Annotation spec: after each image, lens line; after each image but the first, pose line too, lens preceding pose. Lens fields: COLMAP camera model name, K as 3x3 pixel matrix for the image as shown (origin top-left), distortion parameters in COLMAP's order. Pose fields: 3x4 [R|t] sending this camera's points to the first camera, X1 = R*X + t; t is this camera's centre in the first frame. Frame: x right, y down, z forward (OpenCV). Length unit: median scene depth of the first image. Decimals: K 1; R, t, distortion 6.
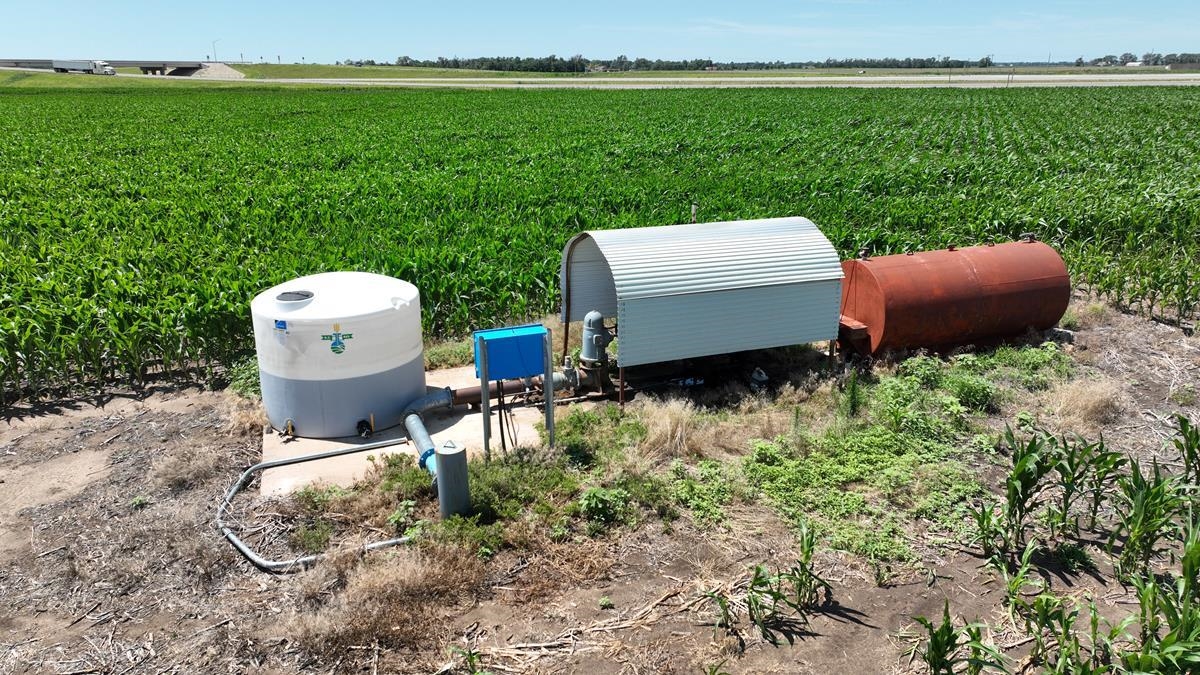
lens RADIAL K [[838.7, 0, 605.0], [0, 838.7, 339.4], [0, 0, 1]] dist [-0.005938, 0.026499]
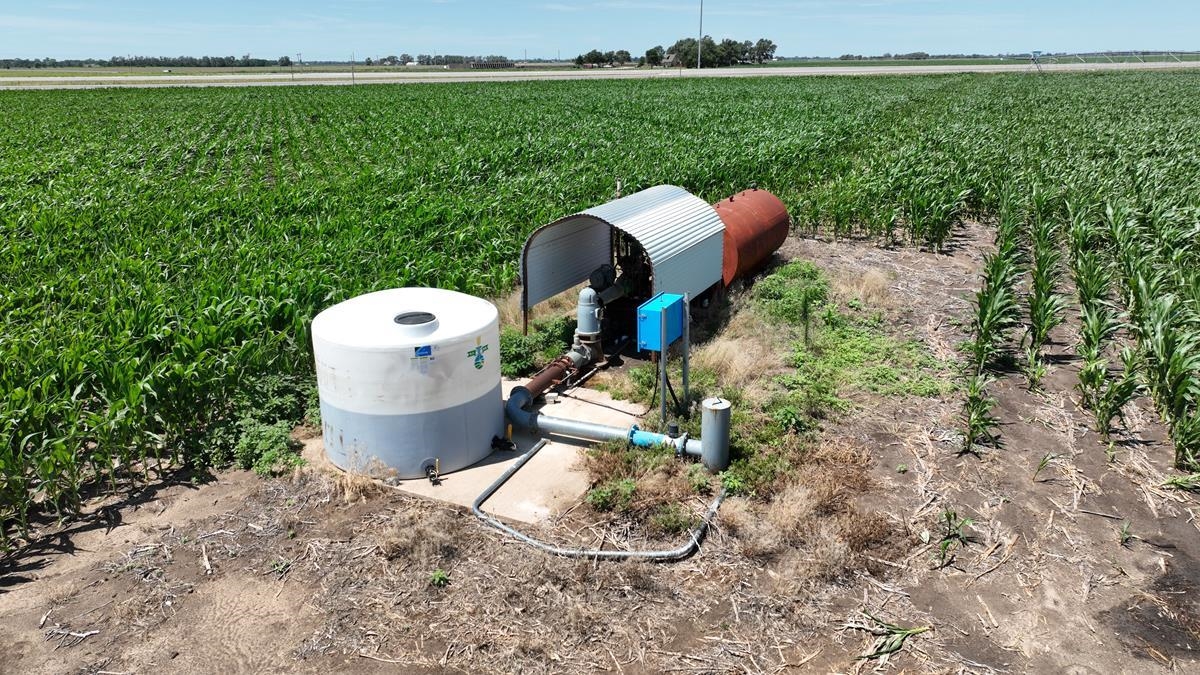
lens RADIAL K [[842.8, 0, 604.3], [0, 842.8, 329.0], [0, 0, 1]] dist [-0.001319, 0.010411]
pose [[0.726519, -0.205693, 0.655638, -0.733200], [0.213021, 0.974559, 0.069698, -0.054553], [-0.653294, 0.089028, 0.751852, 0.193397]]
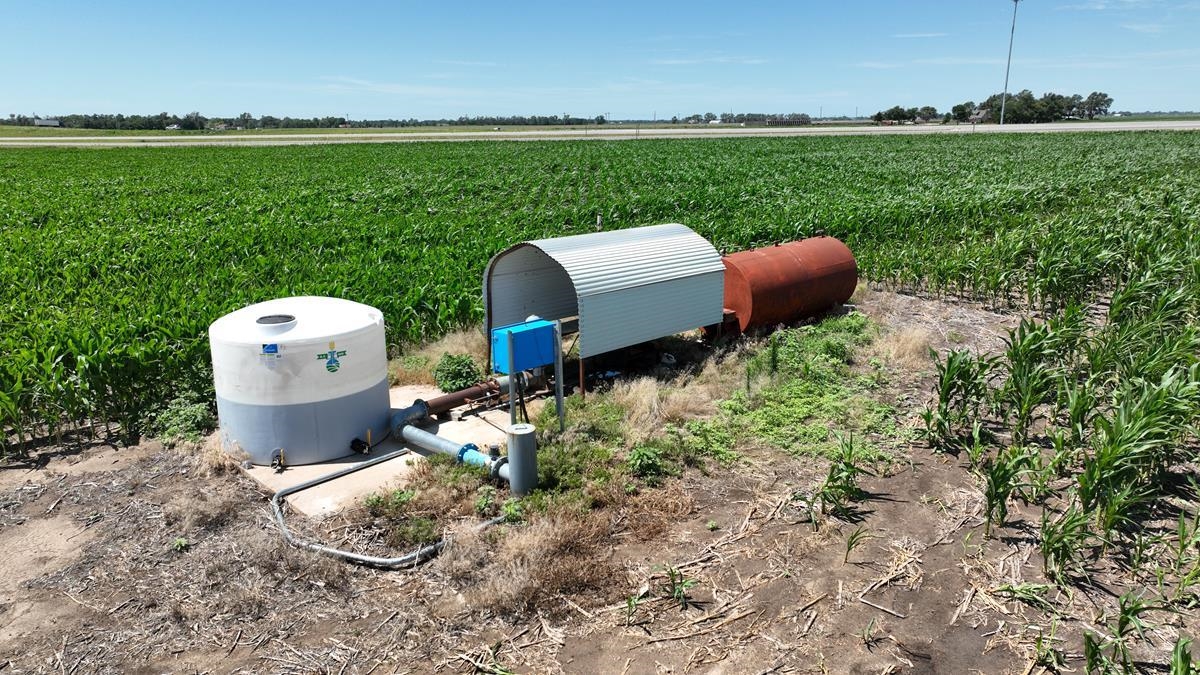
lens RADIAL K [[842.8, 0, 604.3], [0, 842.8, 329.0], [0, 0, 1]] dist [-0.001319, 0.010411]
pose [[0.915768, -0.098603, 0.389418, -0.367108], [0.127980, 0.990508, -0.050159, 0.051661], [-0.380776, 0.095771, 0.919694, -0.036394]]
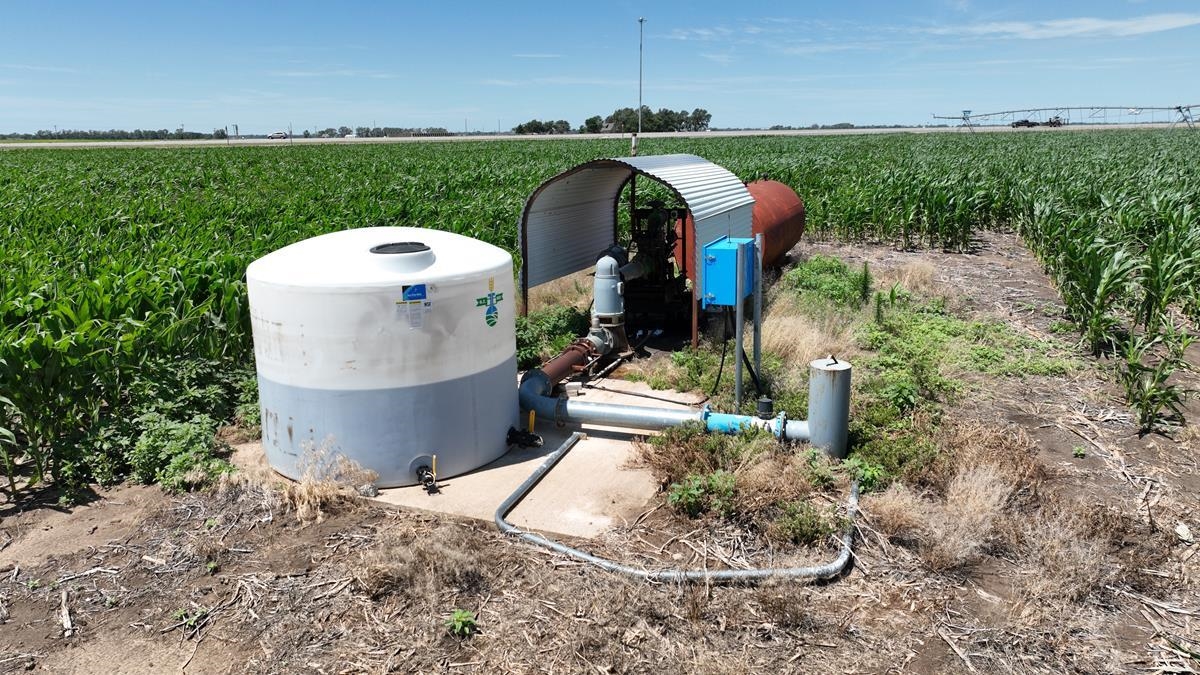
lens RADIAL K [[842.8, 0, 604.3], [0, 842.8, 329.0], [0, 0, 1]] dist [-0.001319, 0.010411]
pose [[0.675758, -0.167745, 0.717784, -0.652091], [0.233545, 0.972318, 0.007359, 0.030964], [-0.699148, 0.162662, 0.696227, 0.442250]]
